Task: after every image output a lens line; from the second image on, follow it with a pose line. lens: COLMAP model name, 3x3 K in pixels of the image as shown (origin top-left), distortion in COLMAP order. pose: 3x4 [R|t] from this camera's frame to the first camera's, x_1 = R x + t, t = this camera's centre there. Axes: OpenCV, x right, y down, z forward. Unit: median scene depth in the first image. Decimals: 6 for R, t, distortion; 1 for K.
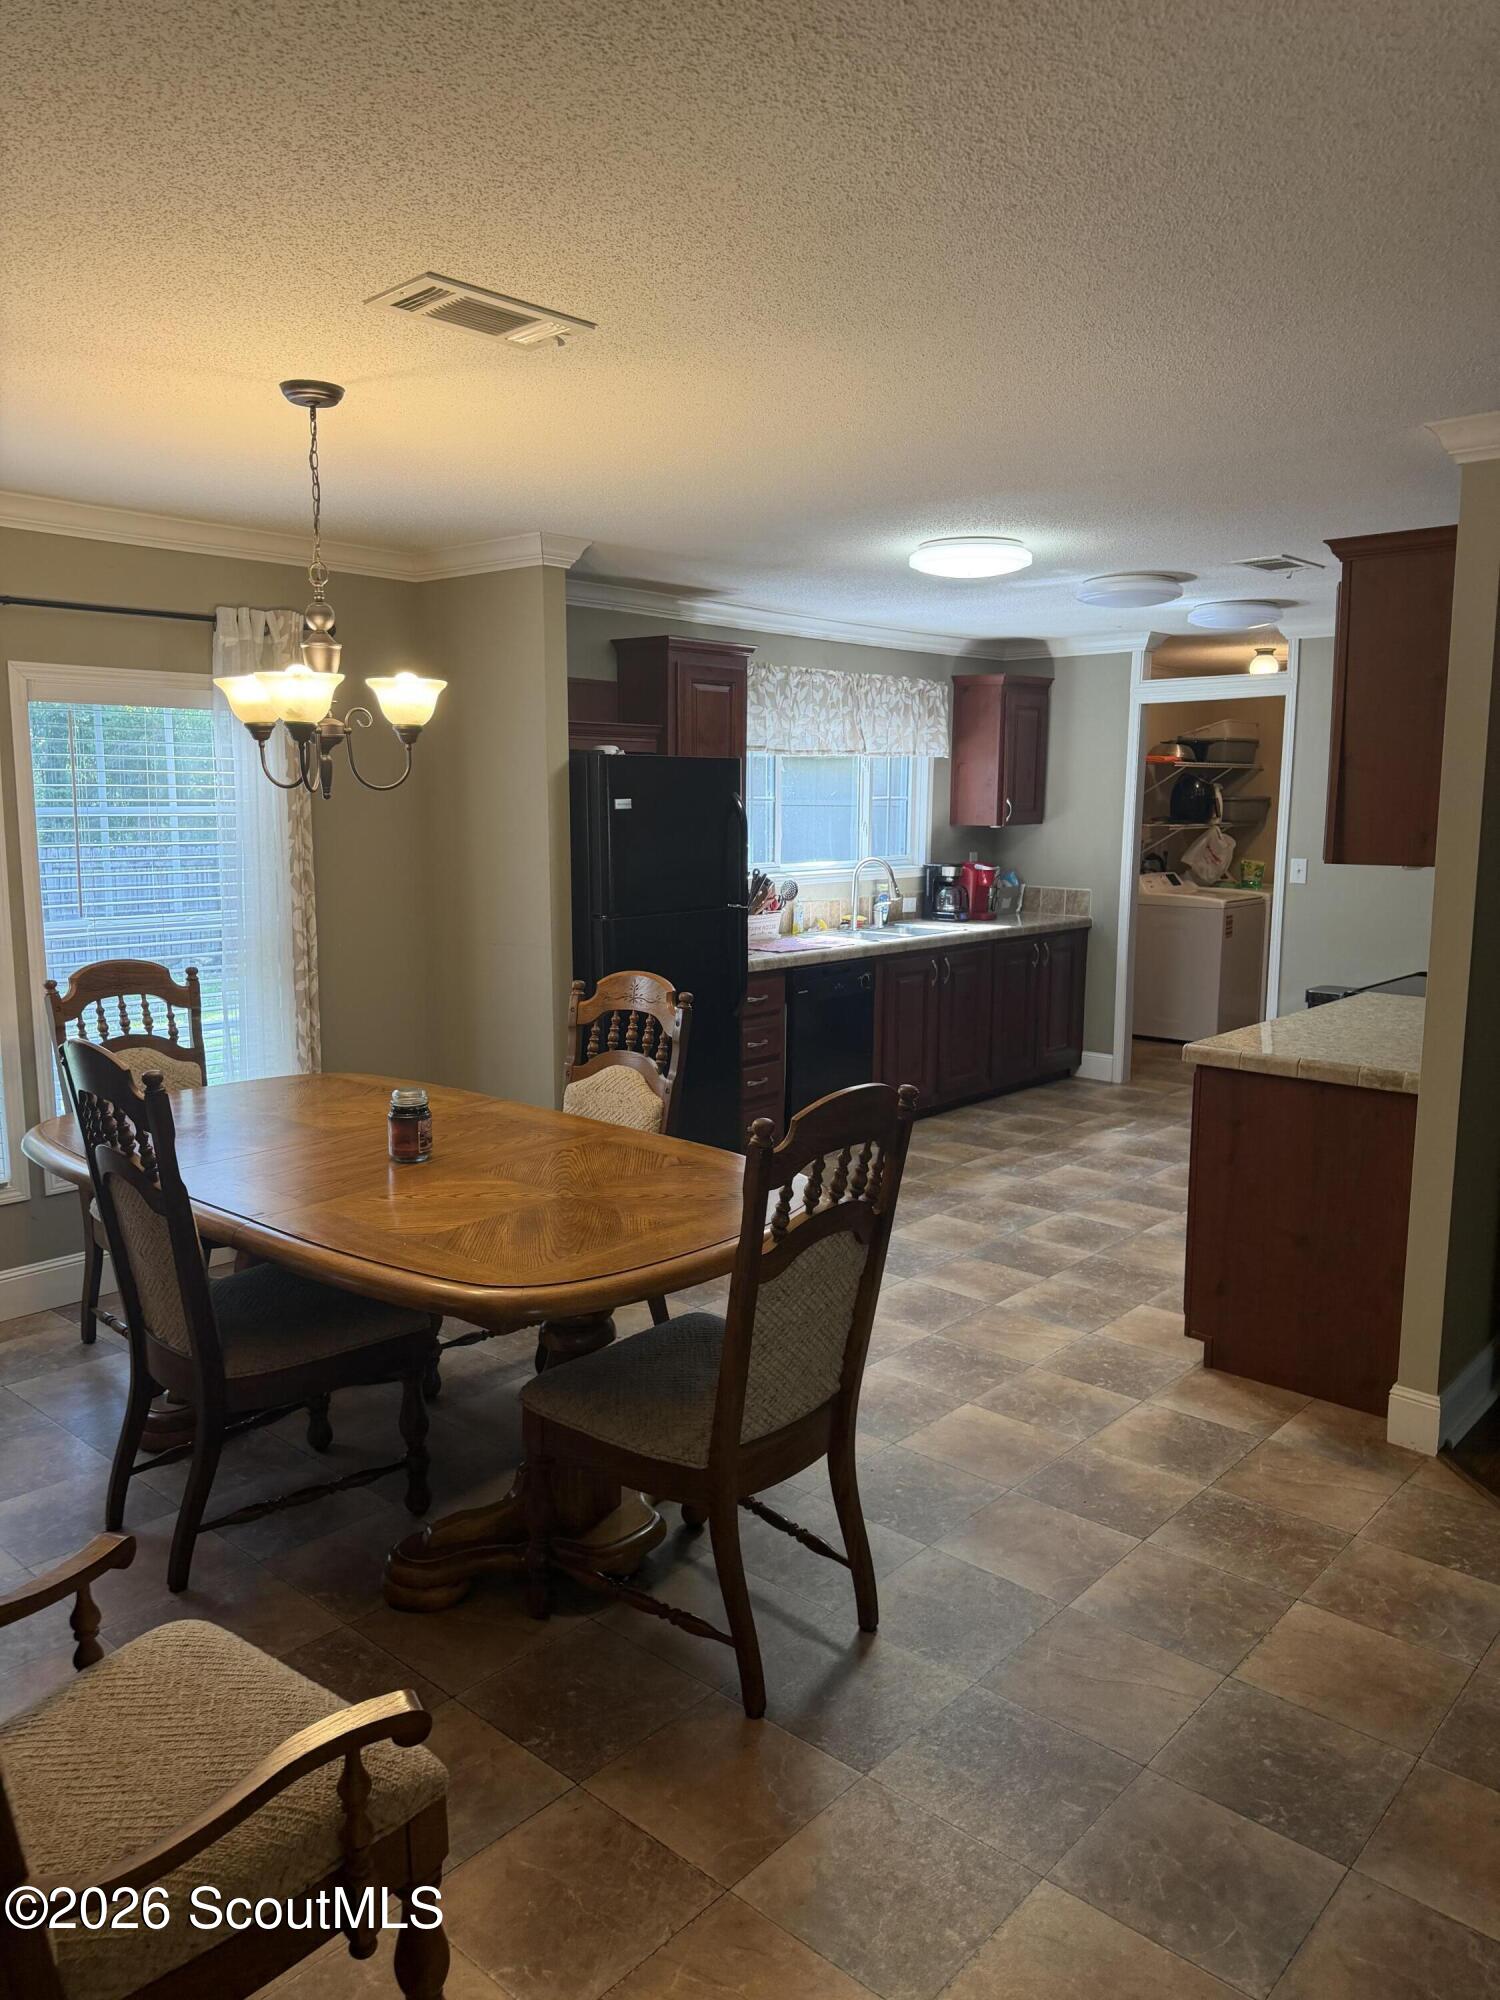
lens RADIAL K [[1396.0, 0, 770.6], [0, 1396.0, 1000.5], [0, 0, 1]] dist [0.126616, 0.000151]
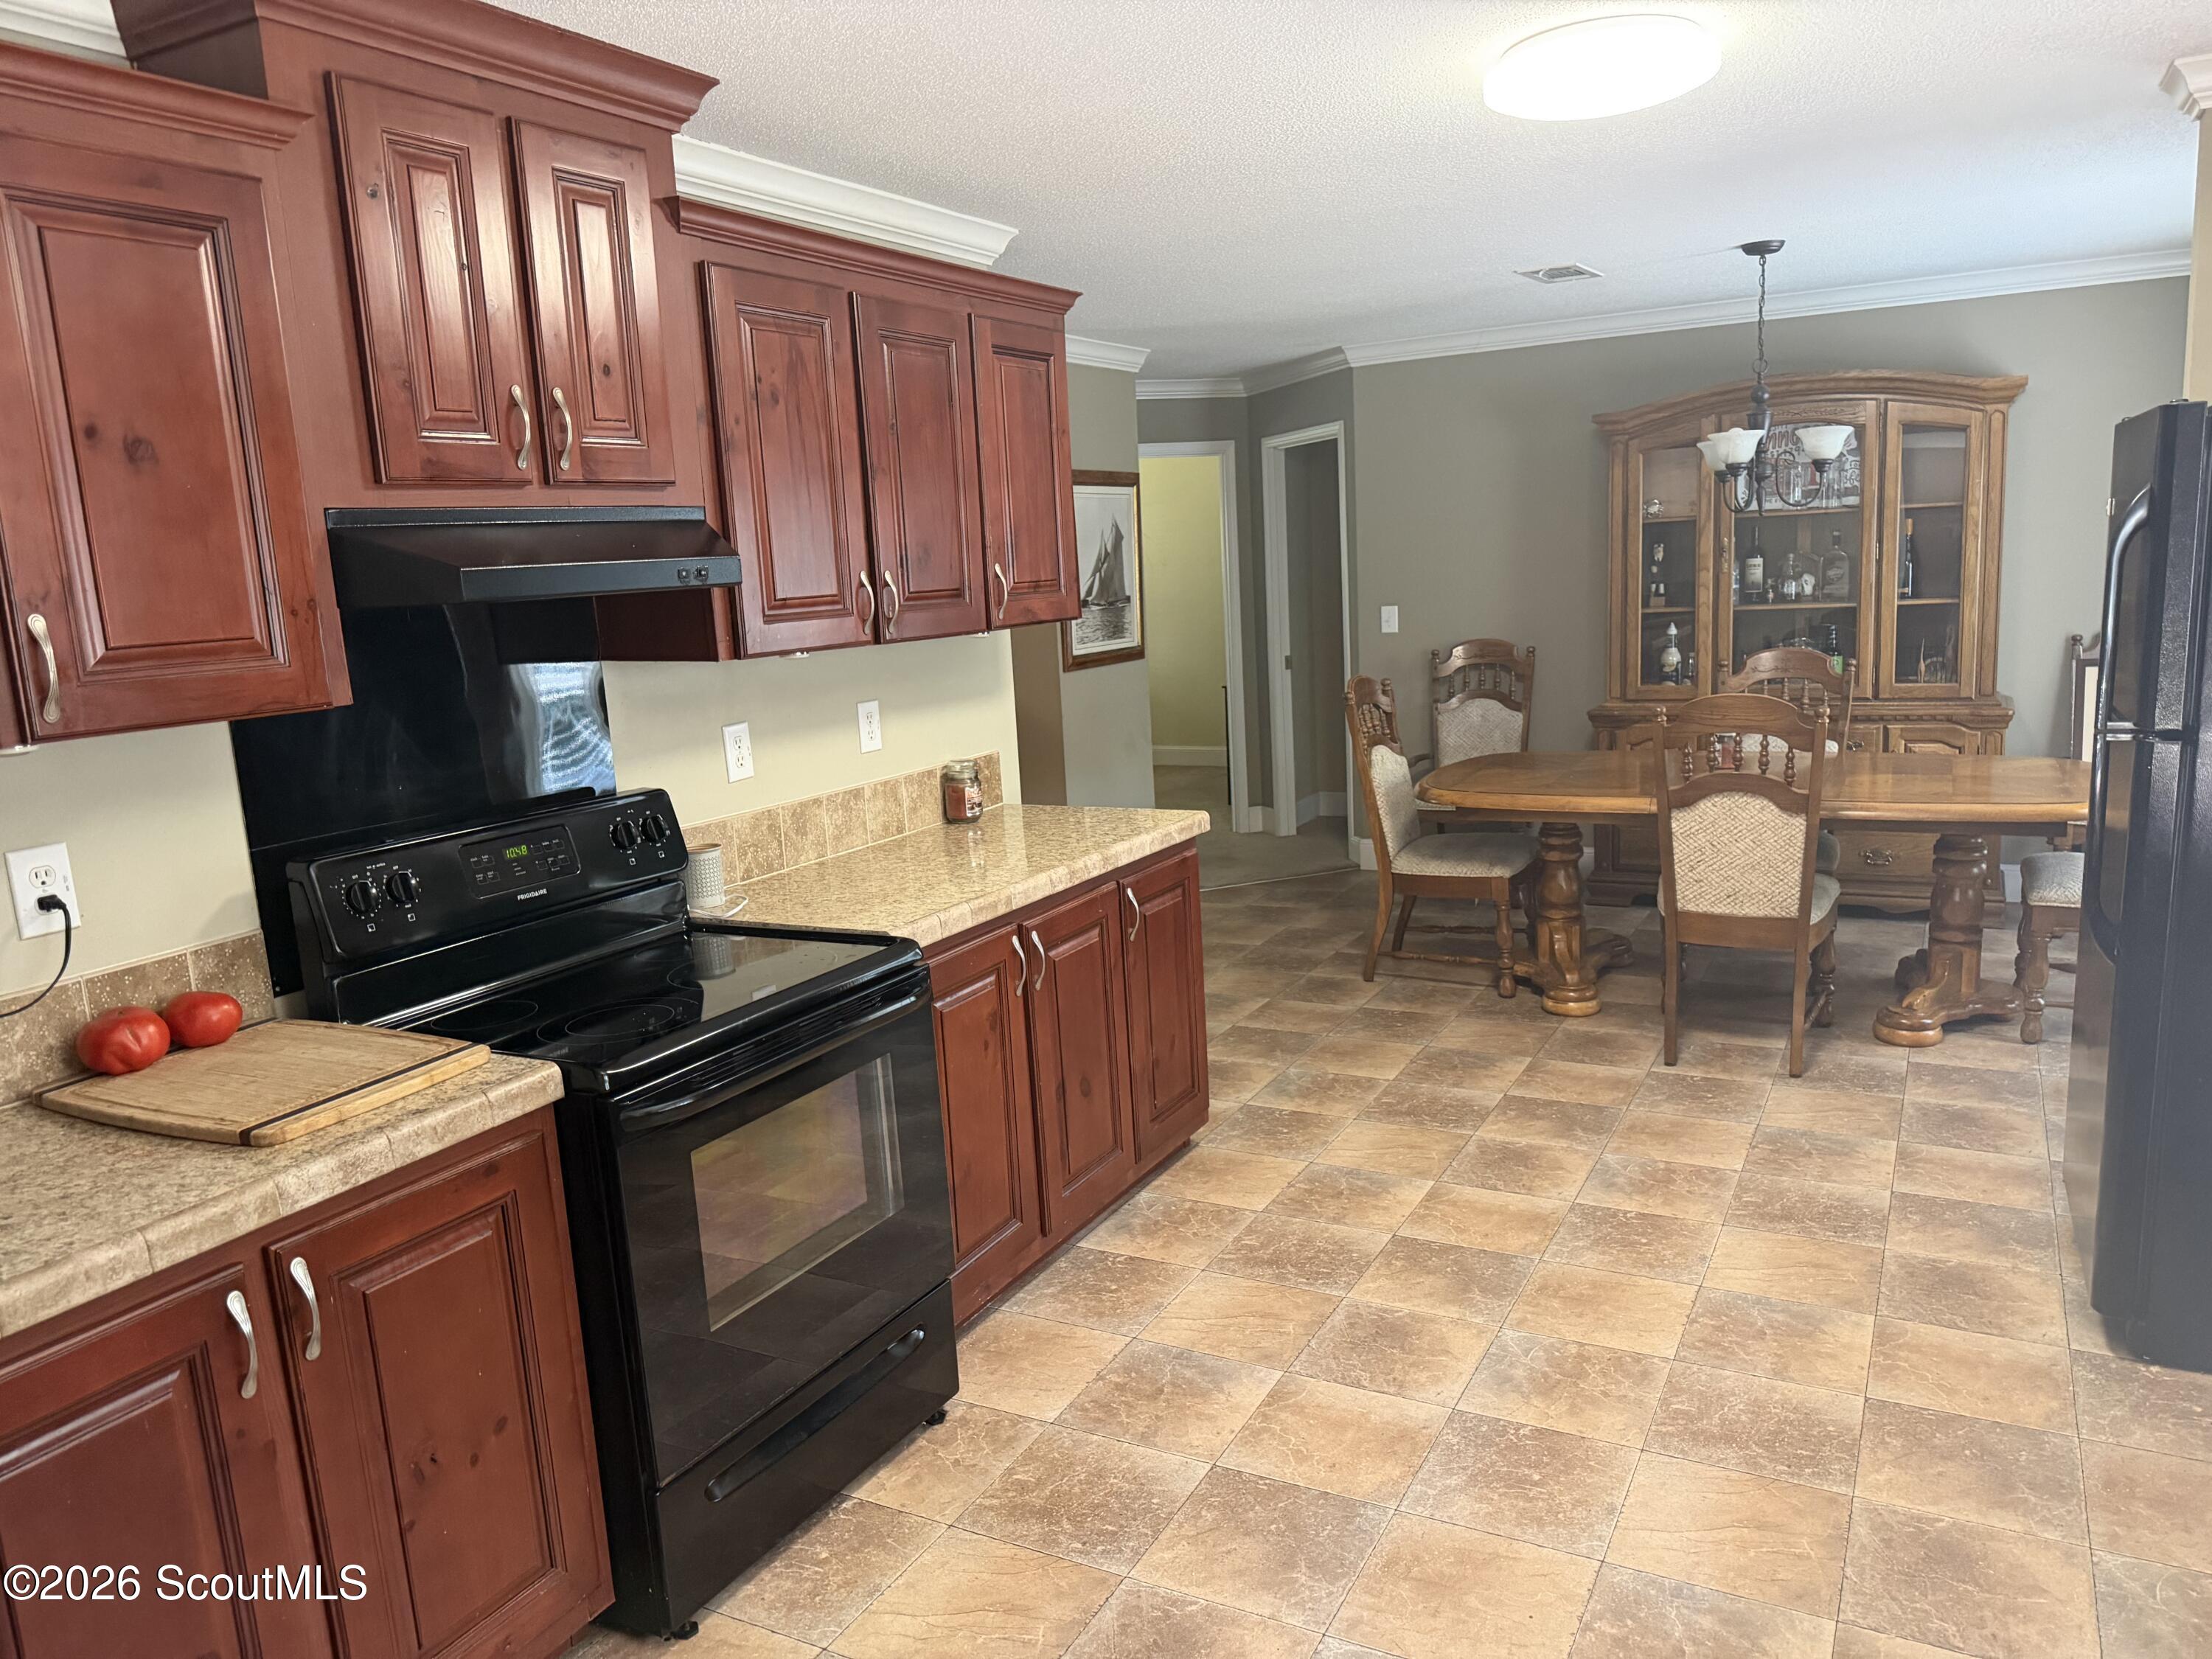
lens RADIAL K [[1550.5, 0, 1098.9], [0, 1550.5, 835.4], [0, 0, 1]] dist [0.090489, -0.083753]
pose [[-0.976398, 0.081399, -0.200055, 0.324141], [0.013311, 0.947181, 0.320424, -0.162341], [0.215571, 0.310199, -0.925908, 1.101807]]
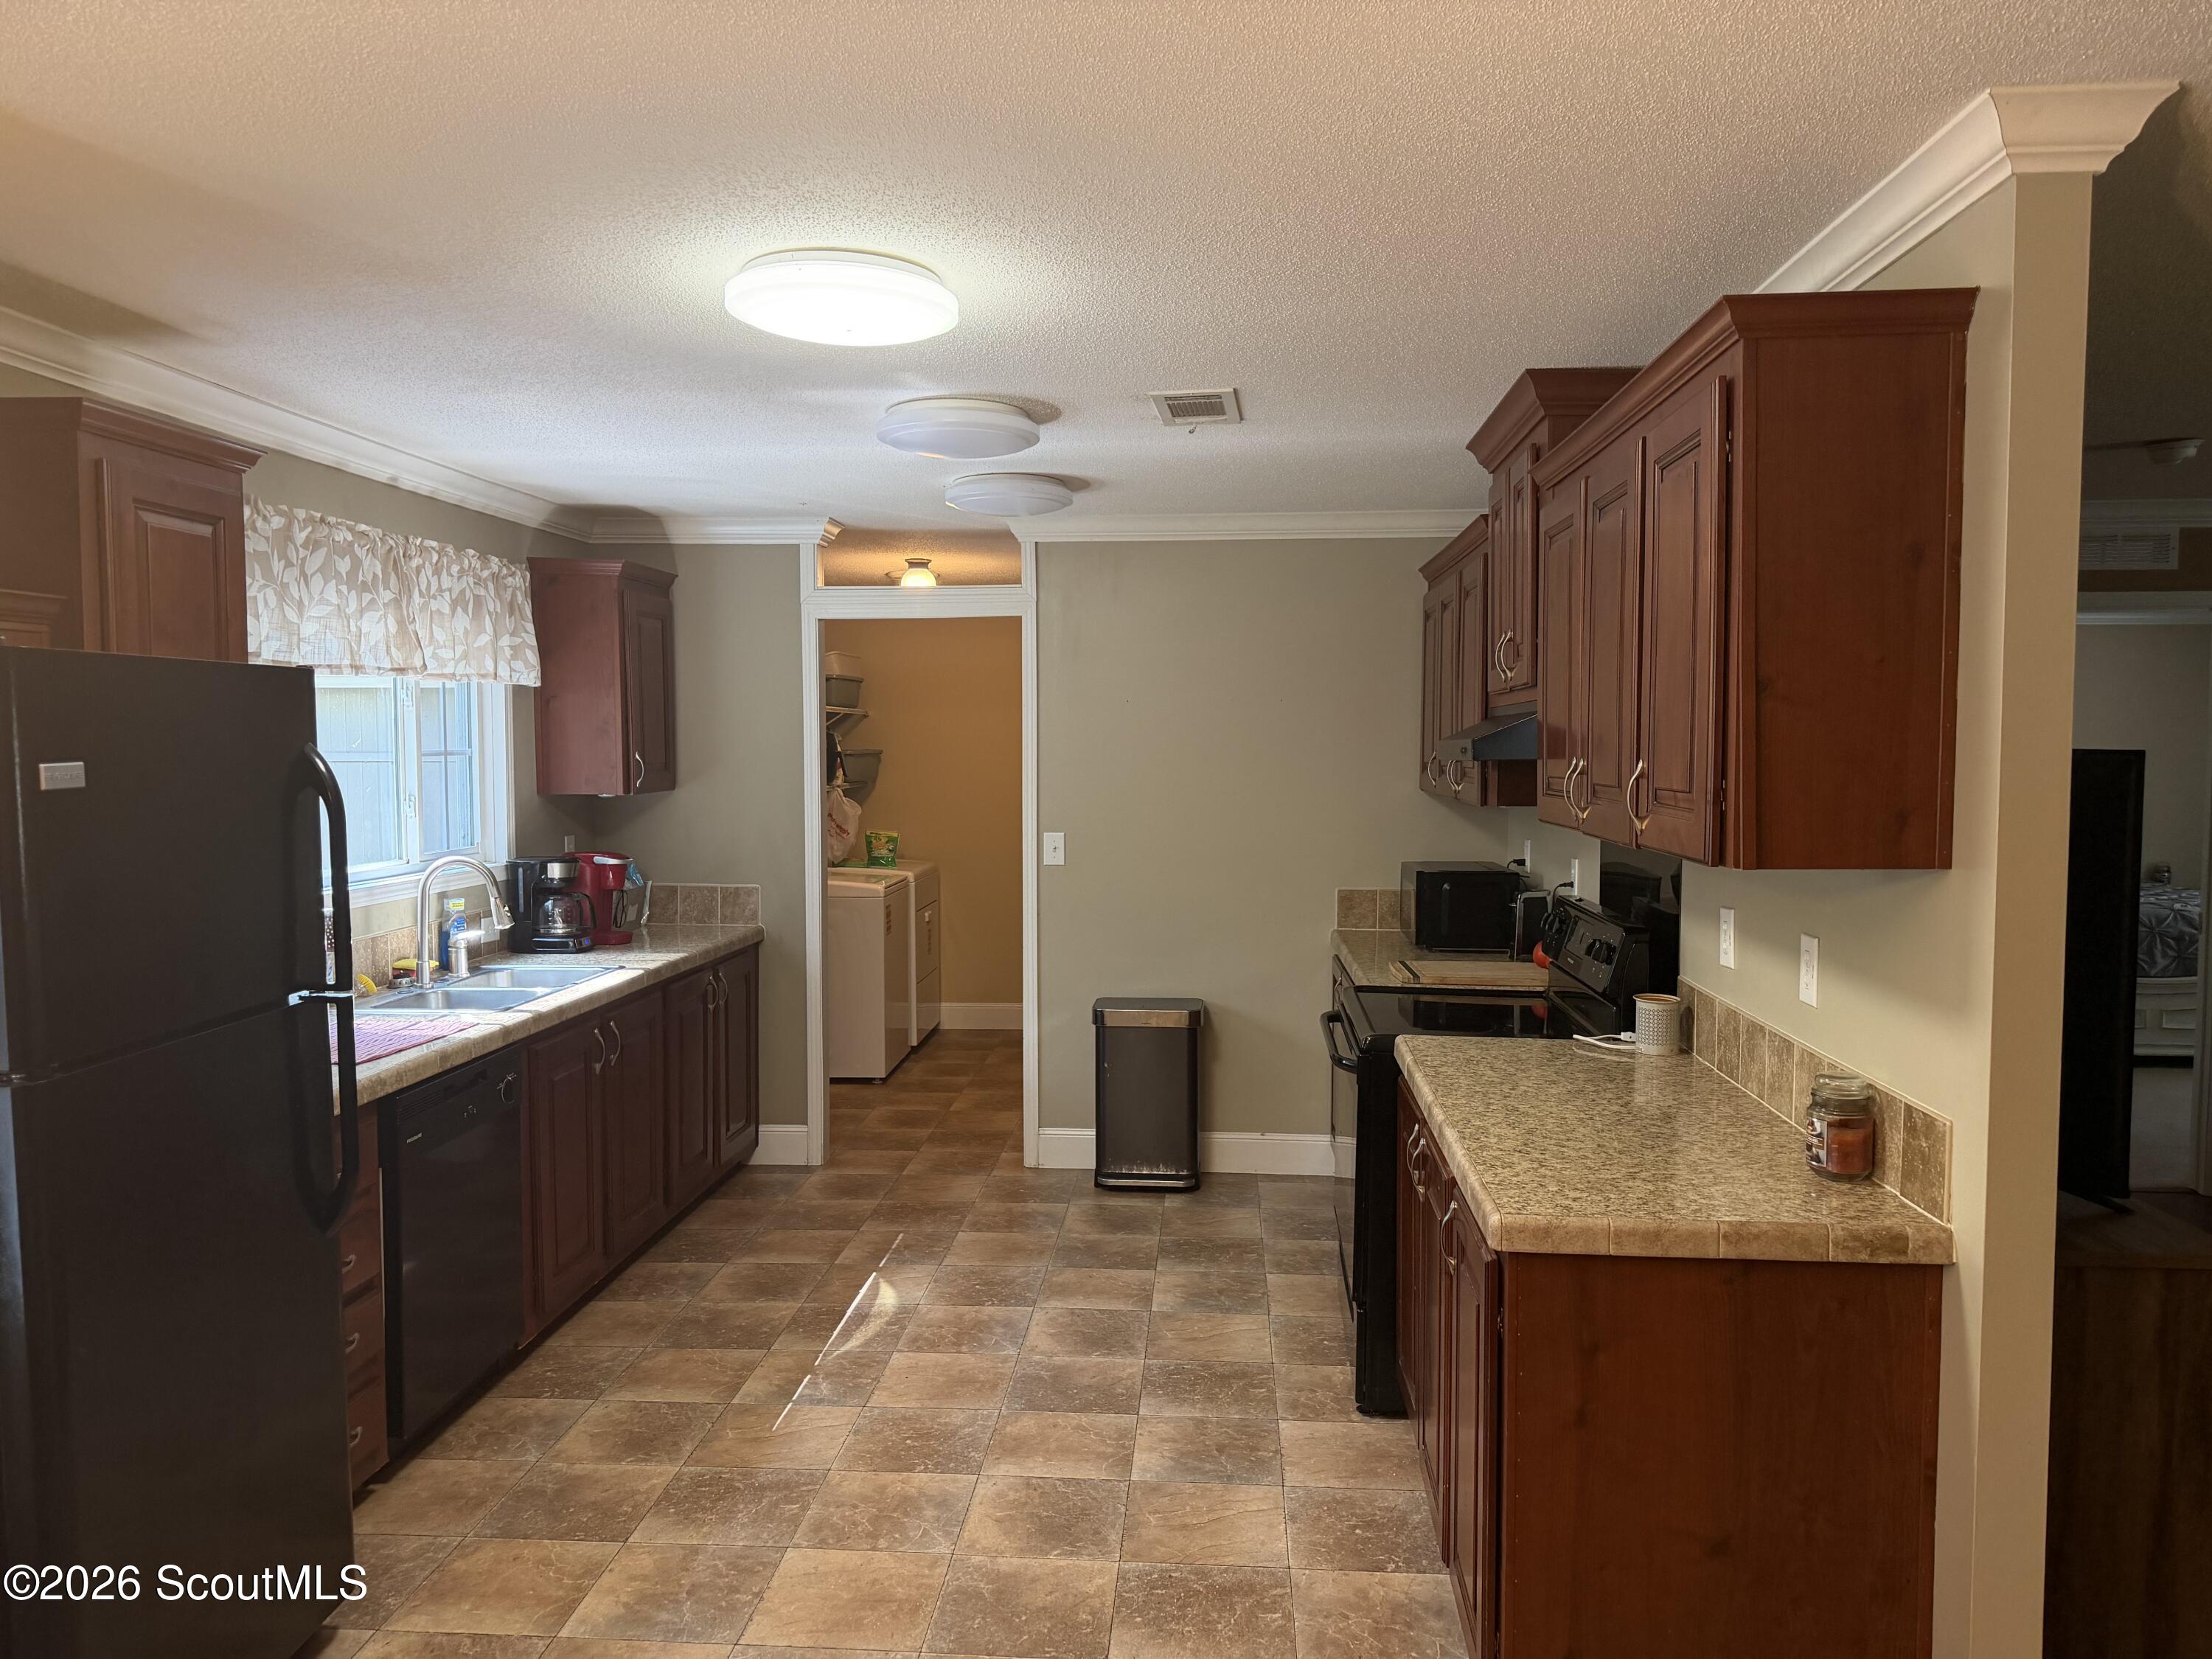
lens RADIAL K [[1550.5, 0, 1098.9], [0, 1550.5, 835.4], [0, 0, 1]] dist [0.090489, -0.083753]
pose [[0.802281, -0.040953, 0.595540, -0.096707], [0.092084, 0.994193, -0.055684, -0.051674], [-0.589801, 0.099514, 0.801393, 0.341368]]
